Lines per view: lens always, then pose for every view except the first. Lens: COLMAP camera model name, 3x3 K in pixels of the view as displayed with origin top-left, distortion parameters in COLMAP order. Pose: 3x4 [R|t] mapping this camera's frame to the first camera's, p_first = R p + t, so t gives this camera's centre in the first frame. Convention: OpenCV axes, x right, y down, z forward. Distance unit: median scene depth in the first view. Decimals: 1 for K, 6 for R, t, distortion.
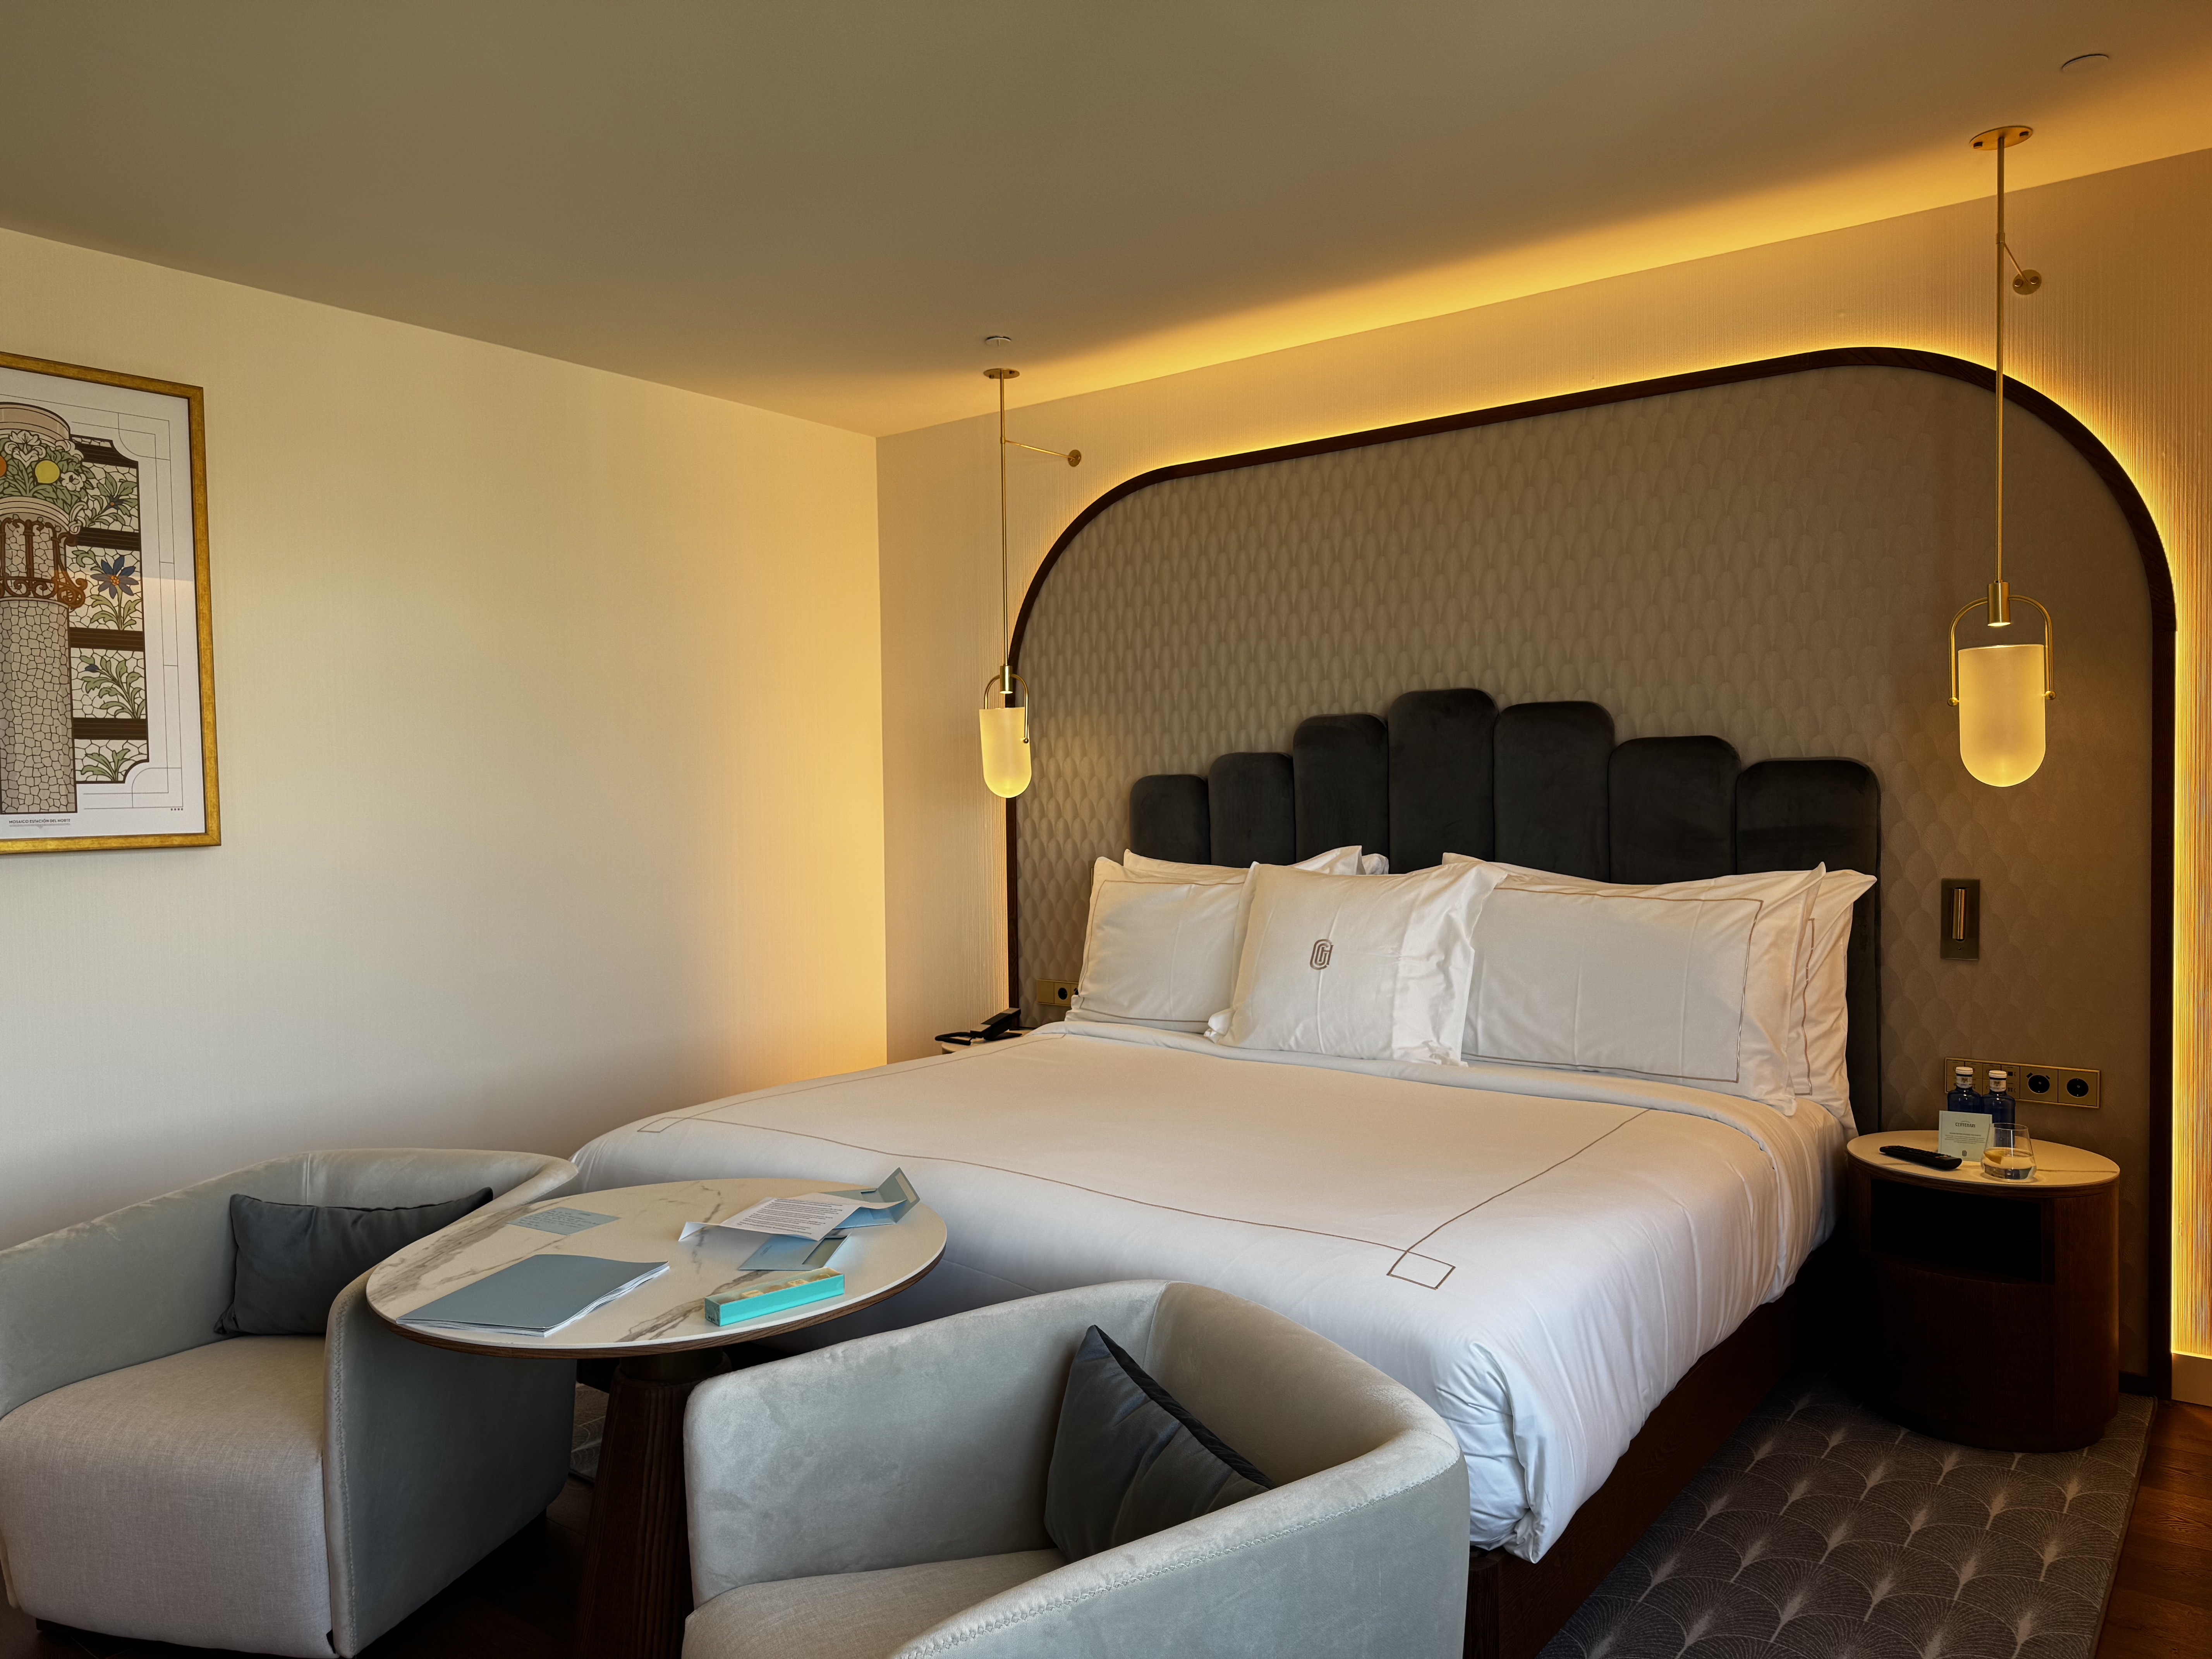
lens RADIAL K [[1587.9, 0, 1093.3], [0, 1587.9, 821.6], [0, 0, 1]] dist [0.060359, -0.030572]
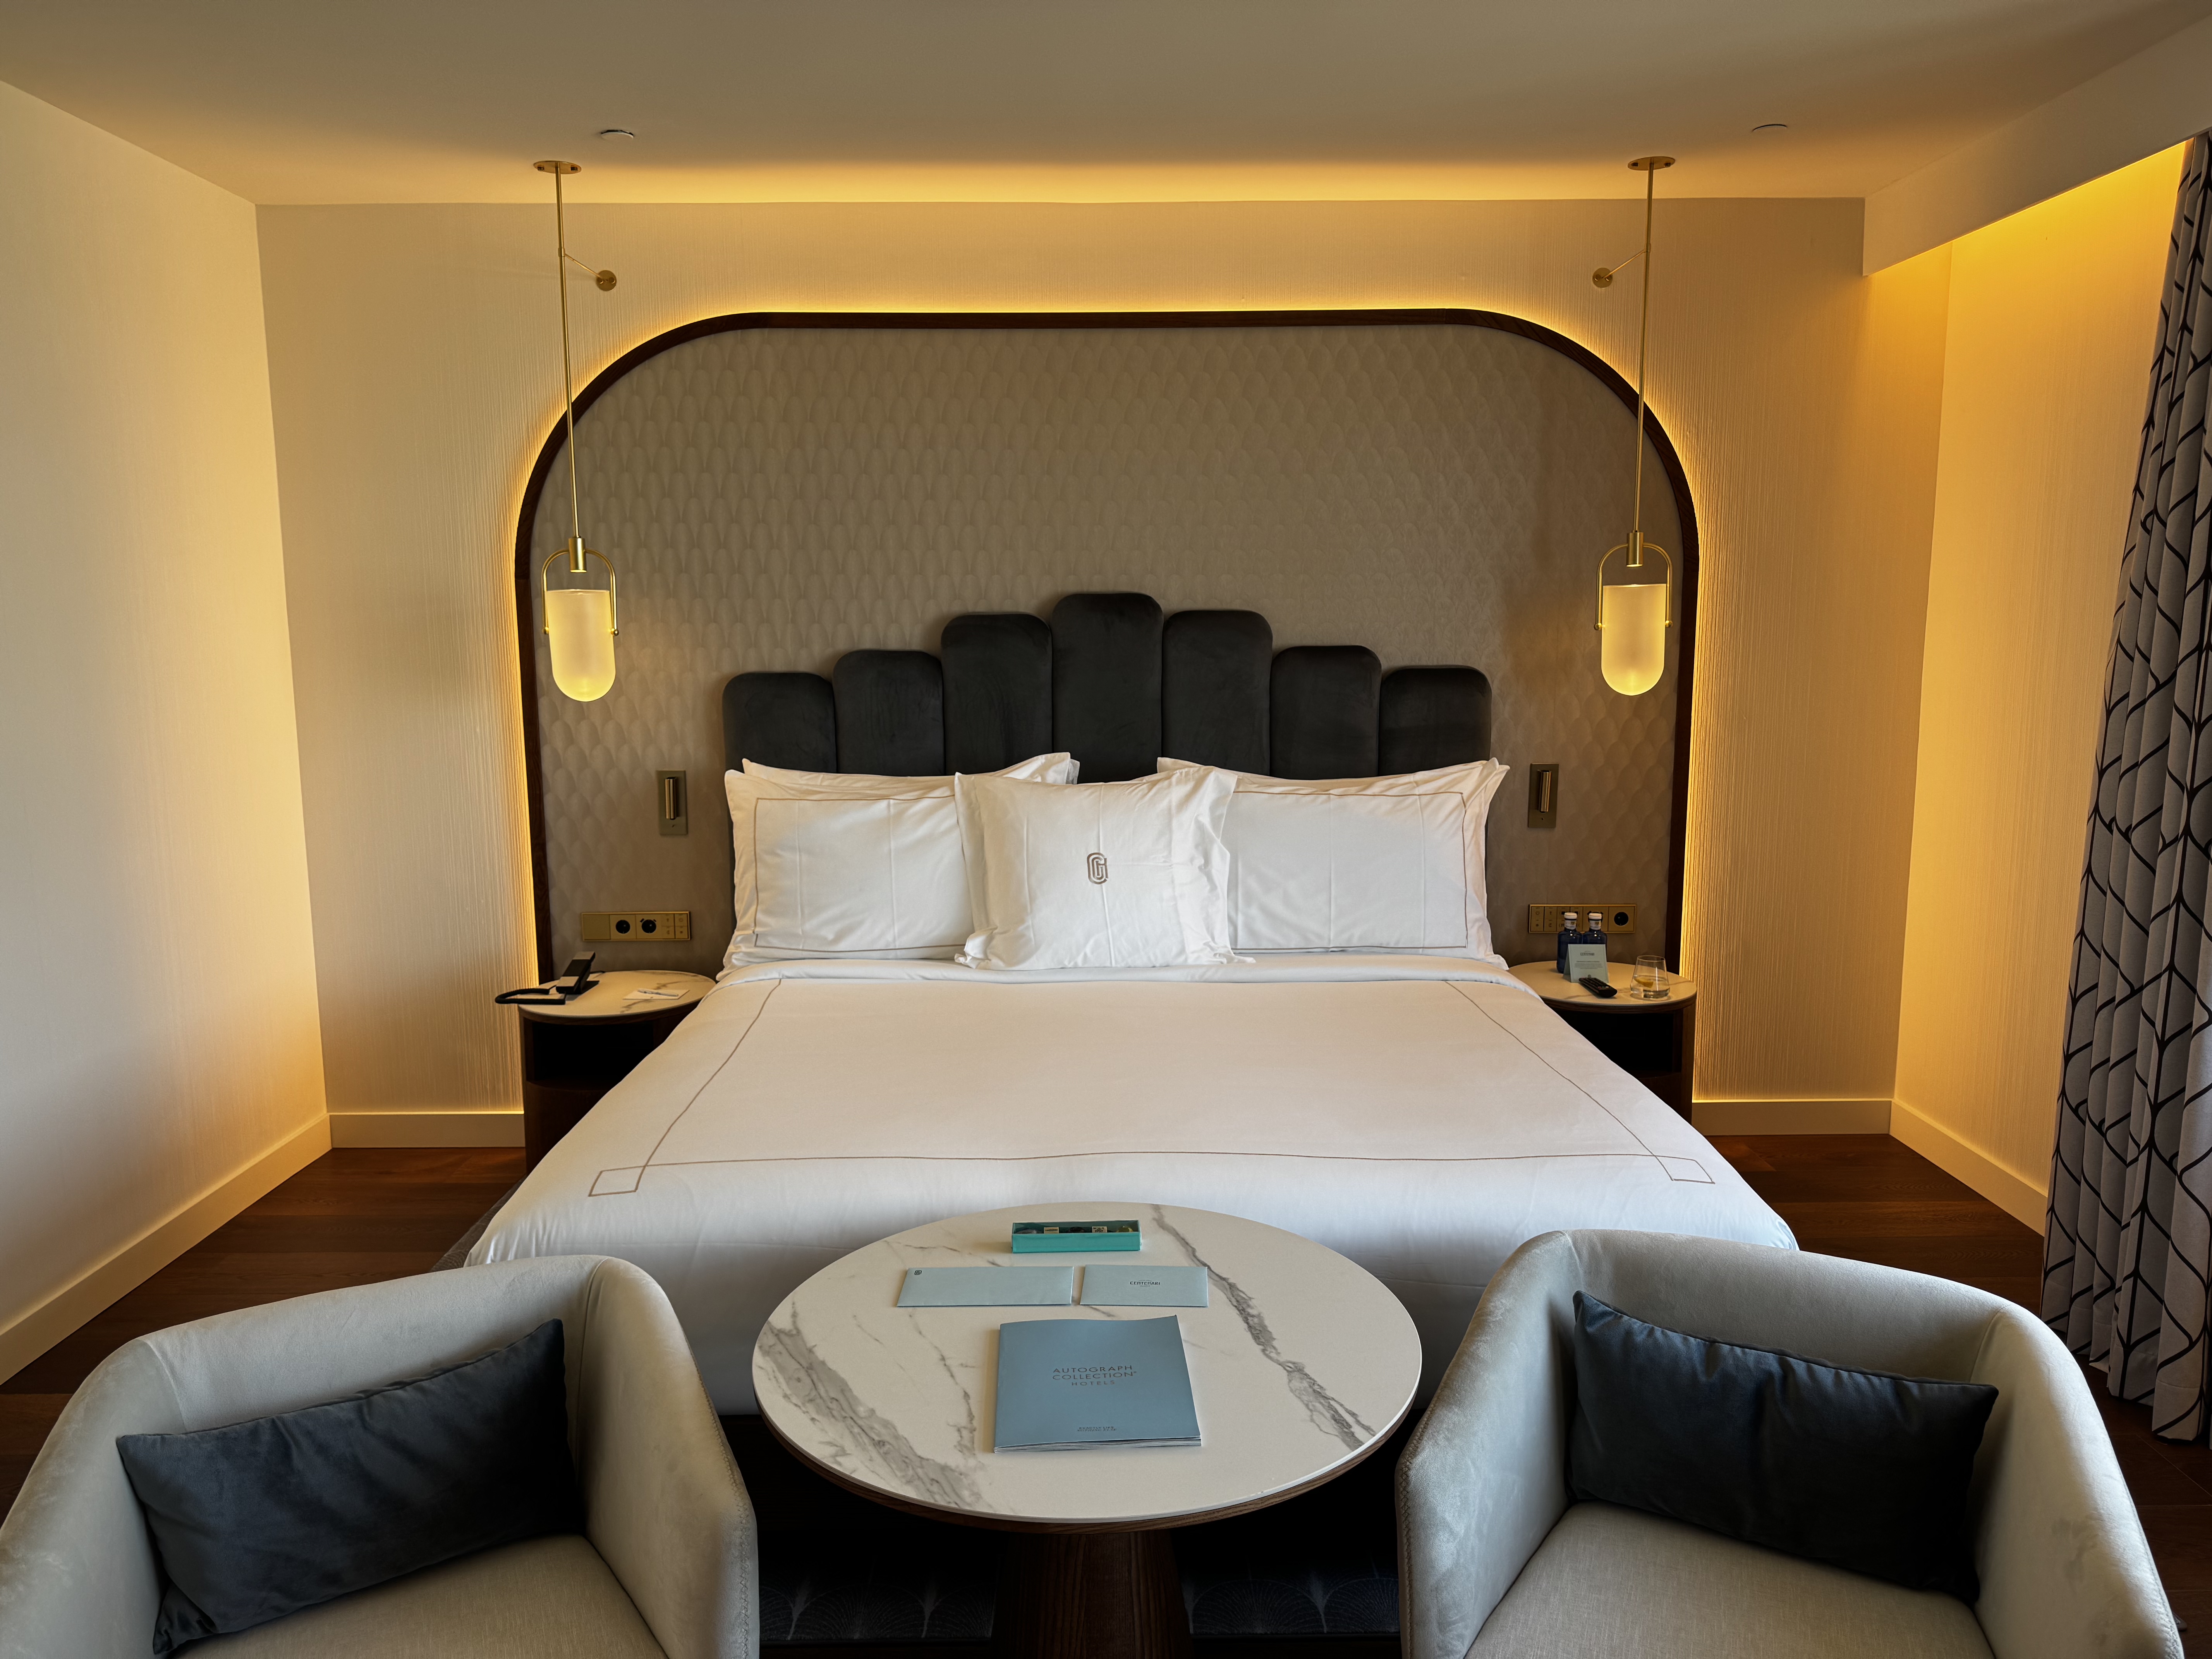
lens RADIAL K [[1587.9, 0, 1103.1], [0, 1587.9, 845.0], [0, 0, 1]] dist [0.060359, -0.030572]
pose [[0.771540, -0.084689, 0.630518, -0.446726], [0.006404, 0.992084, 0.125416, -0.051549], [-0.636148, -0.092726, 0.765975, 0.224465]]
